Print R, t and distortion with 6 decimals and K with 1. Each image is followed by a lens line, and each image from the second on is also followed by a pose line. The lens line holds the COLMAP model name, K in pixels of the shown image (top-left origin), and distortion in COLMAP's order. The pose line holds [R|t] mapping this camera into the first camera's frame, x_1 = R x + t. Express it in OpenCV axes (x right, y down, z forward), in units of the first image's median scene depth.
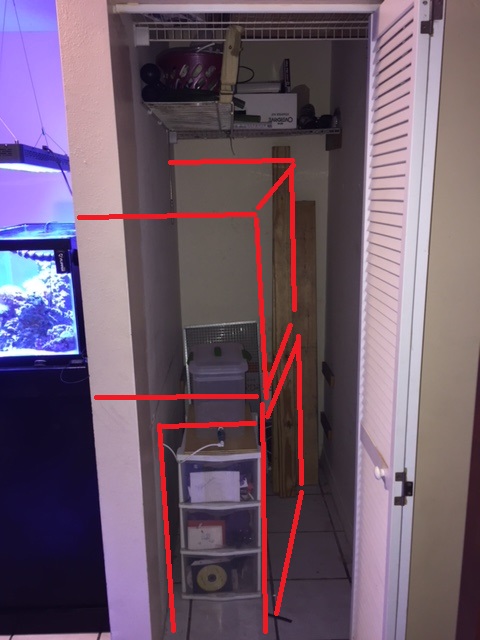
lens RADIAL K [[549.6, 0, 240.0], [0, 549.6, 320.0], [0, 0, 1]] dist [-0.002797, -0.004147]
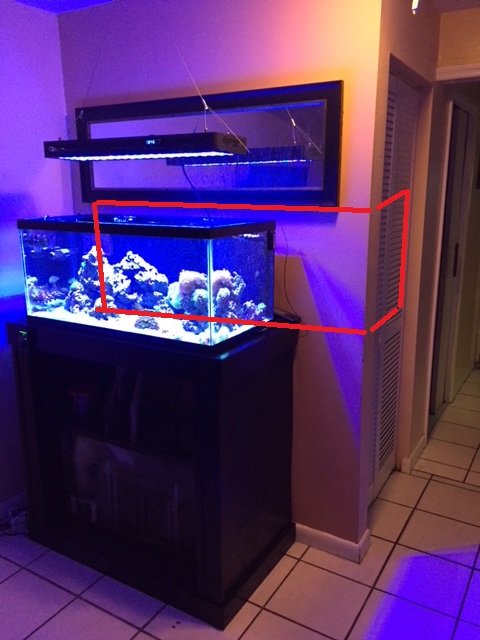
lens RADIAL K [[549.6, 0, 240.0], [0, 549.6, 320.0], [0, 0, 1]] dist [-0.002797, -0.004147]
pose [[0.543985, -0.185827, 0.818260, -1.291837], [0.193837, 0.976623, 0.092928, -0.061053], [-0.816399, 0.108058, 0.567288, 0.384264]]
